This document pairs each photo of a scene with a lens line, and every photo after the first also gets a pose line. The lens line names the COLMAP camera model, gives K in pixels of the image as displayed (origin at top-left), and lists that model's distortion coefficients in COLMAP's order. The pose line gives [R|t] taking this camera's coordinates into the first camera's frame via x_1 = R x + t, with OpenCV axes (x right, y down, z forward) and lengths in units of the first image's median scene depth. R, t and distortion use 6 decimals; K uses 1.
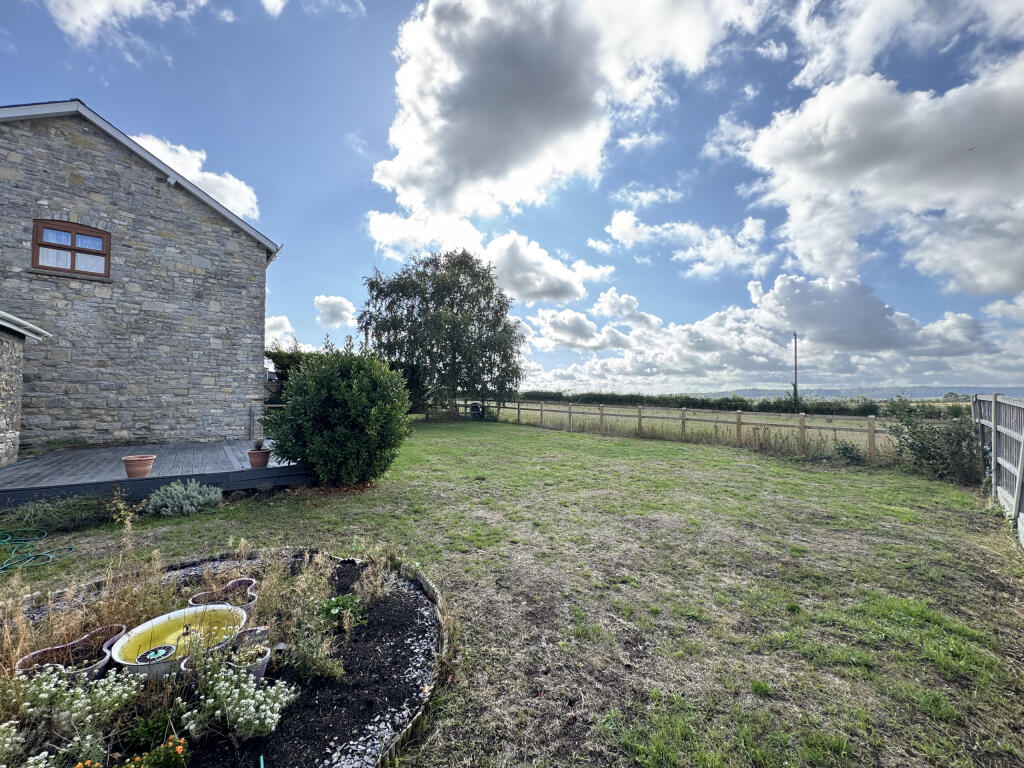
lens RADIAL K [[408.9, 0, 518.4], [0, 408.9, 384.6], [0, 0, 1]] dist [0.002144, 0.000176]
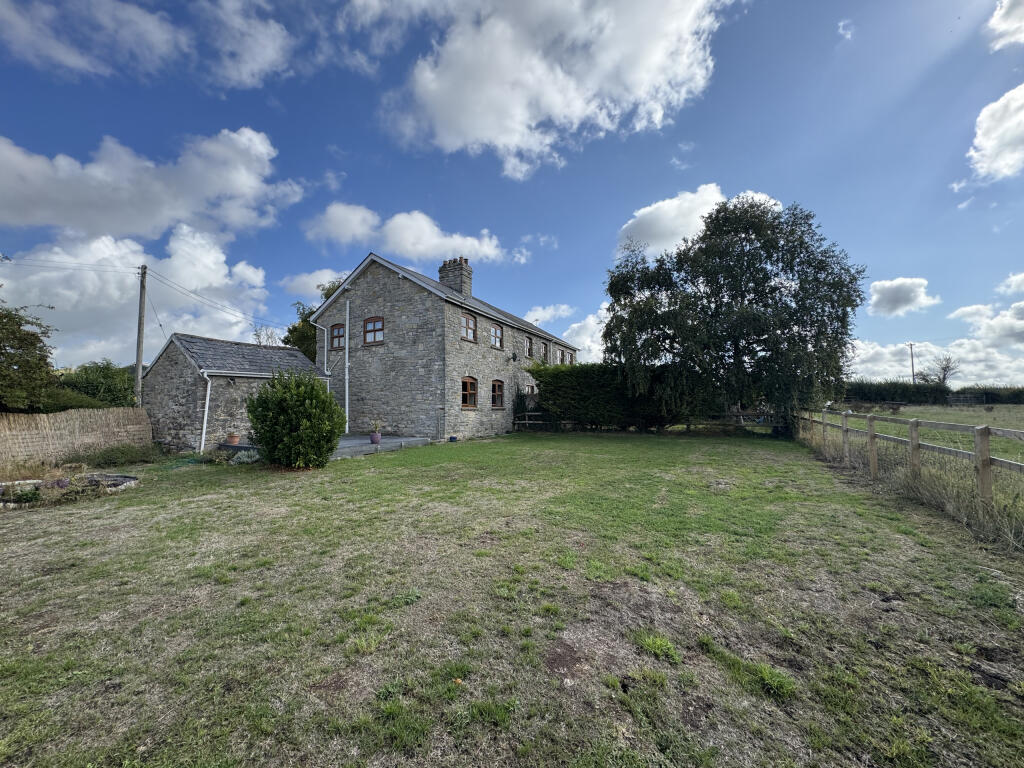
lens RADIAL K [[408.9, 0, 516.3], [0, 408.9, 383.0], [0, 0, 1]] dist [0.002144, 0.000176]
pose [[0.394499, -0.065139, -0.916585, 0.815258], [0.042212, 0.997716, -0.052737, 0.037481], [0.917926, -0.017886, 0.396348, 0.765497]]
